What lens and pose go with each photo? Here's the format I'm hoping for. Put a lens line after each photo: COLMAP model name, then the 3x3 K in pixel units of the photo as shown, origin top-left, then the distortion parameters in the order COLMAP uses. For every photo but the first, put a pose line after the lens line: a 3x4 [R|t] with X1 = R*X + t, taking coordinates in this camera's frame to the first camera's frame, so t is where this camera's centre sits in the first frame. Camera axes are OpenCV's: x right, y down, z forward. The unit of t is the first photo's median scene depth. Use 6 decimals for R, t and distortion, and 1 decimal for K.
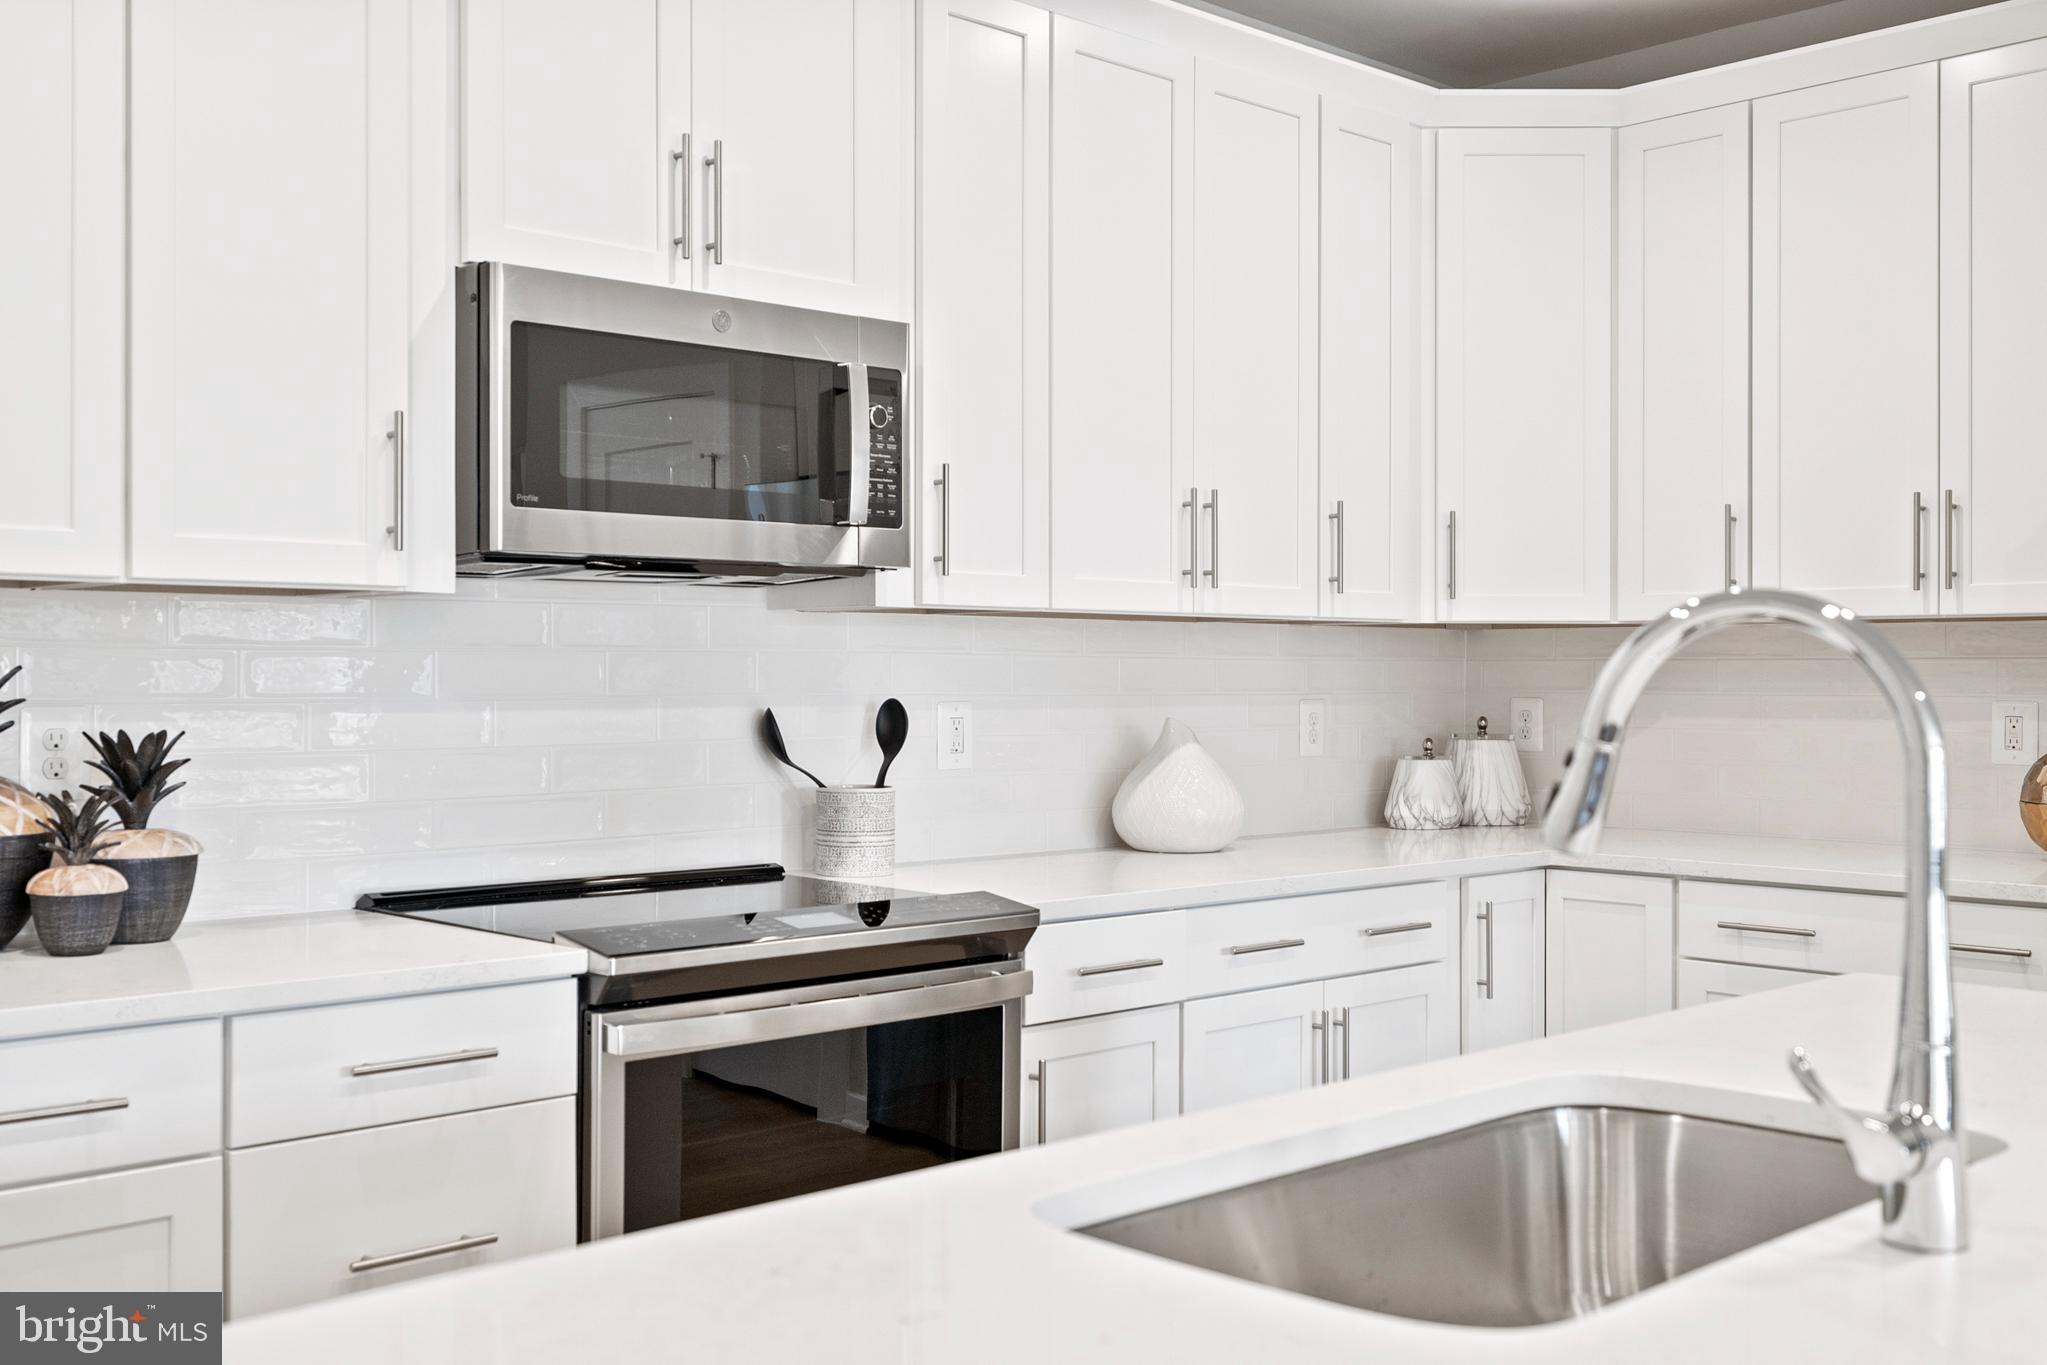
lens RADIAL K [[2065.7, 0, 1035.7], [0, 2065.7, 666.9], [0, 0, 1]] dist [0.019508, 0.000000]
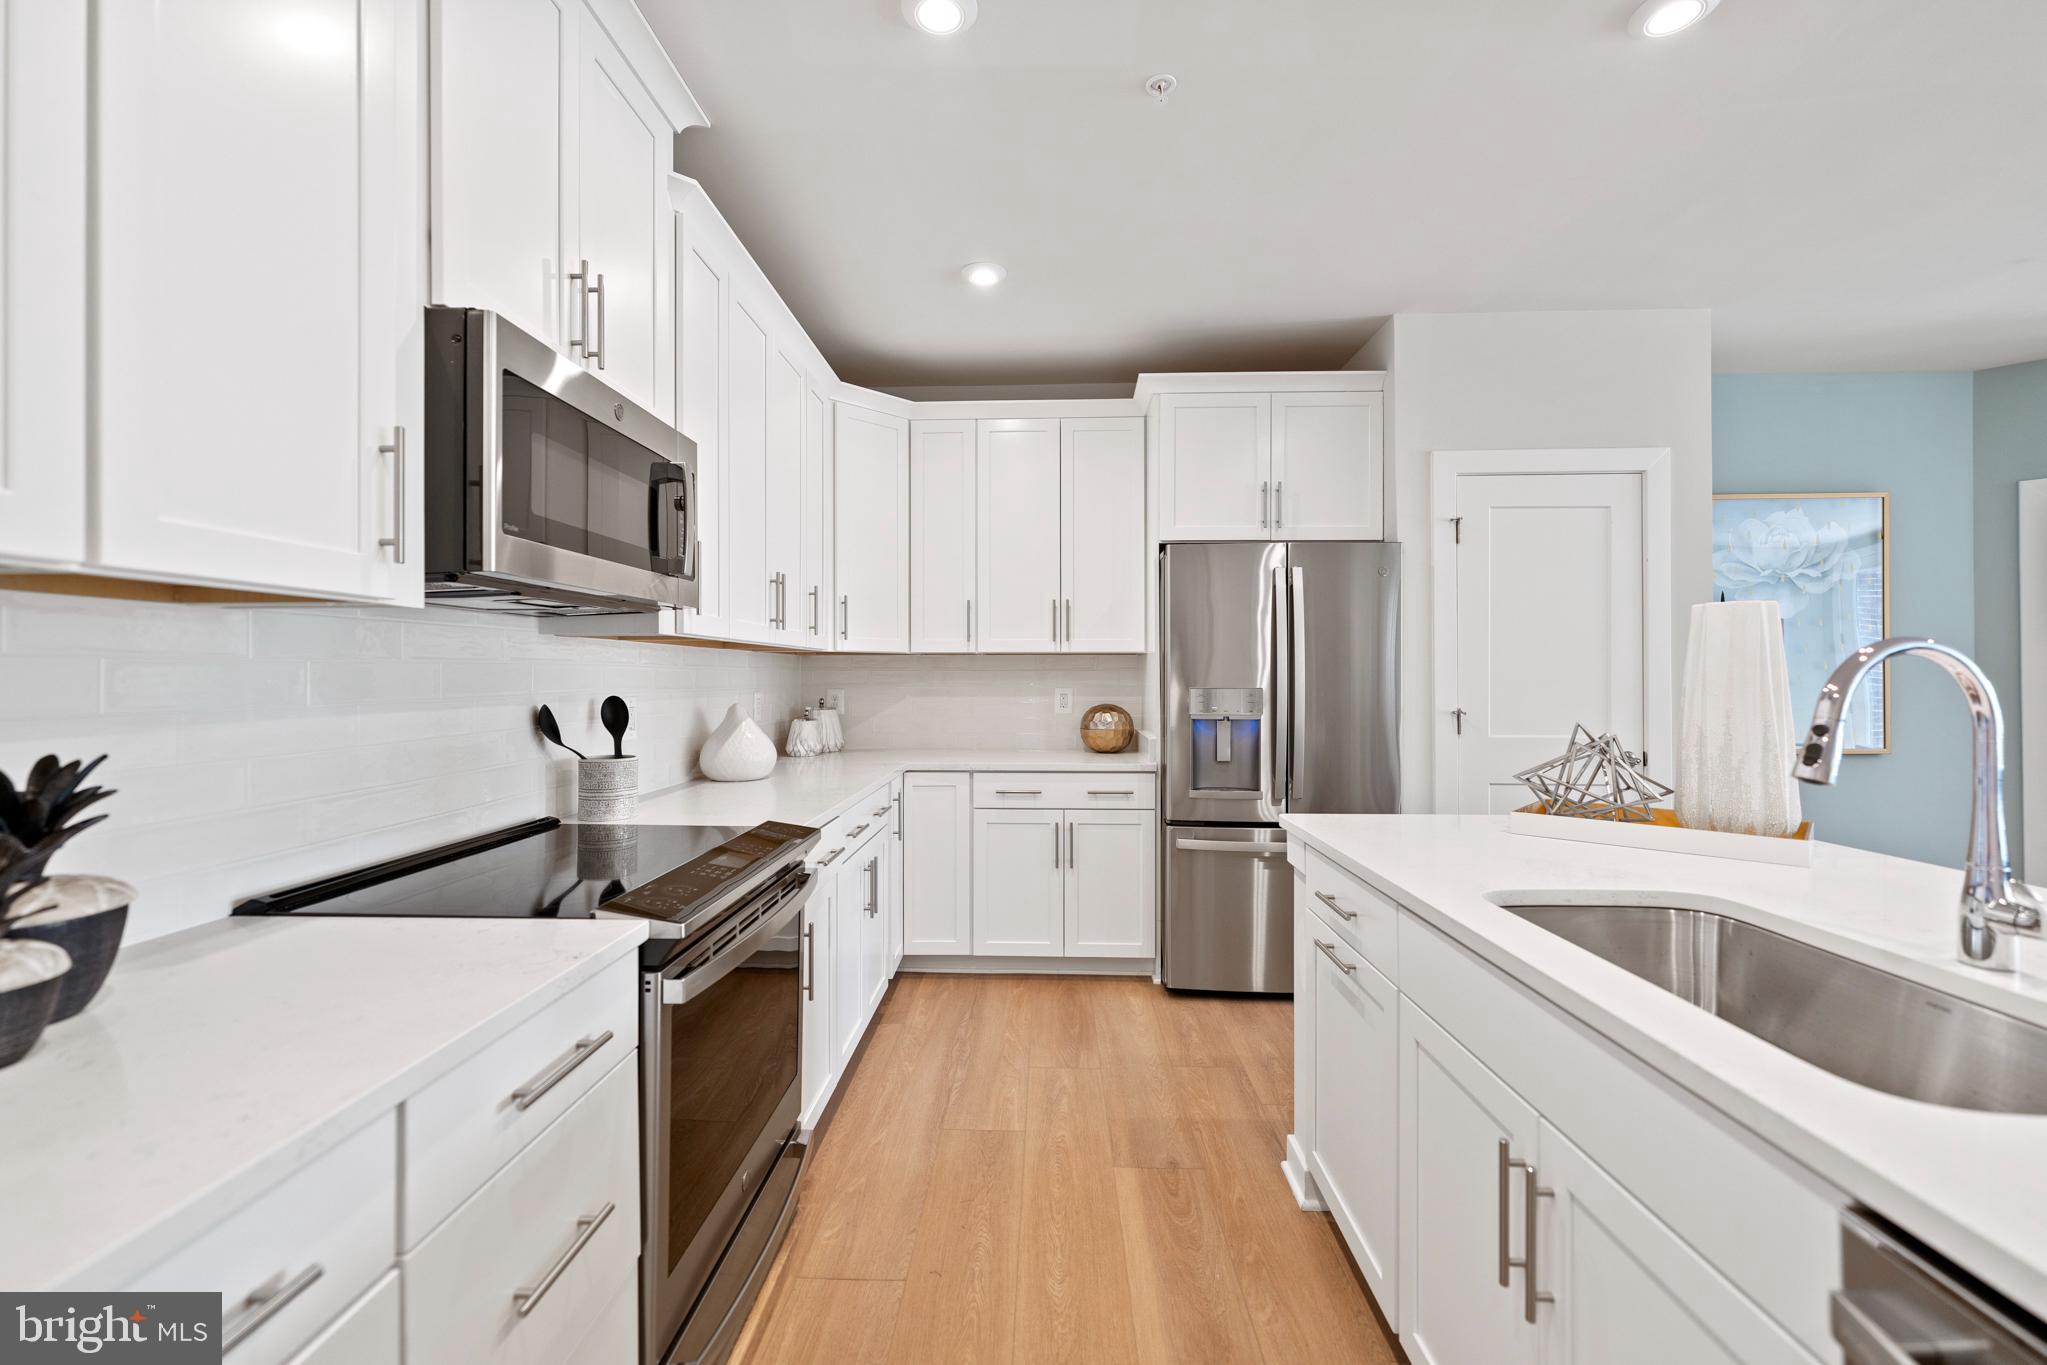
lens RADIAL K [[835.5, 0, 1028.0], [0, 835.5, 671.7], [0, 0, 1]] dist [-0.002588, -0.001425]
pose [[0.716809, 0.000688, 0.697269, -0.314371], [-0.000791, 1.000000, -0.000174, -0.002868], [-0.697269, -0.000427, 0.716809, 0.413157]]
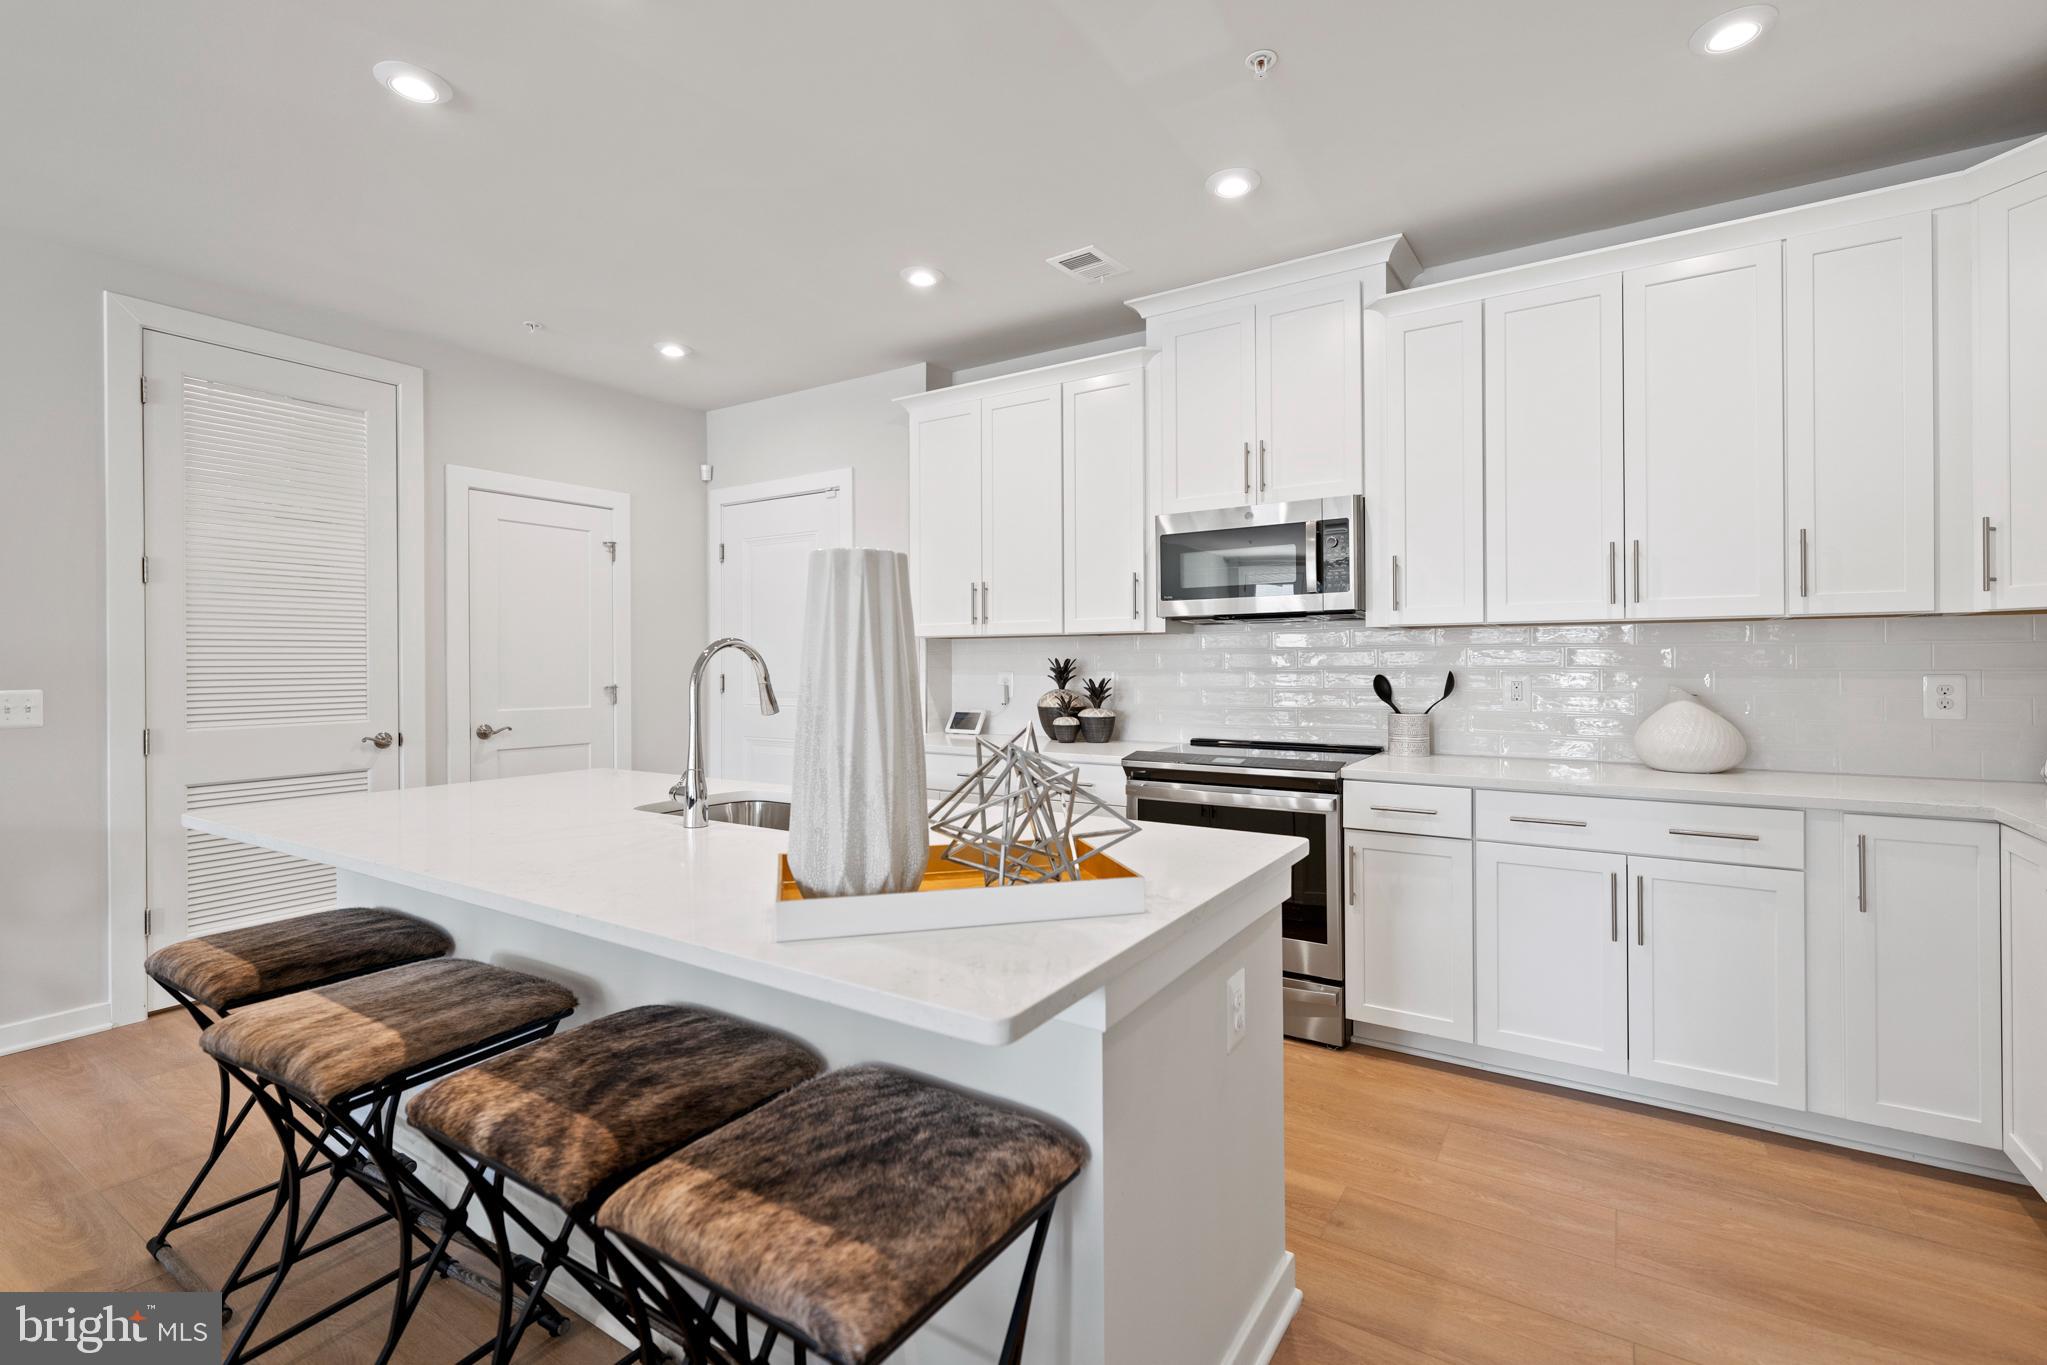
lens RADIAL K [[946.8, 0, 1035.6], [0, 946.8, 652.8], [0, 0, 1]] dist [-0.000552, 0.000096]
pose [[0.224917, -0.012351, -0.974300, 0.826567], [0.012655, 0.999872, -0.009754, 0.002347], [0.974296, -0.010136, 0.225045, 0.467410]]
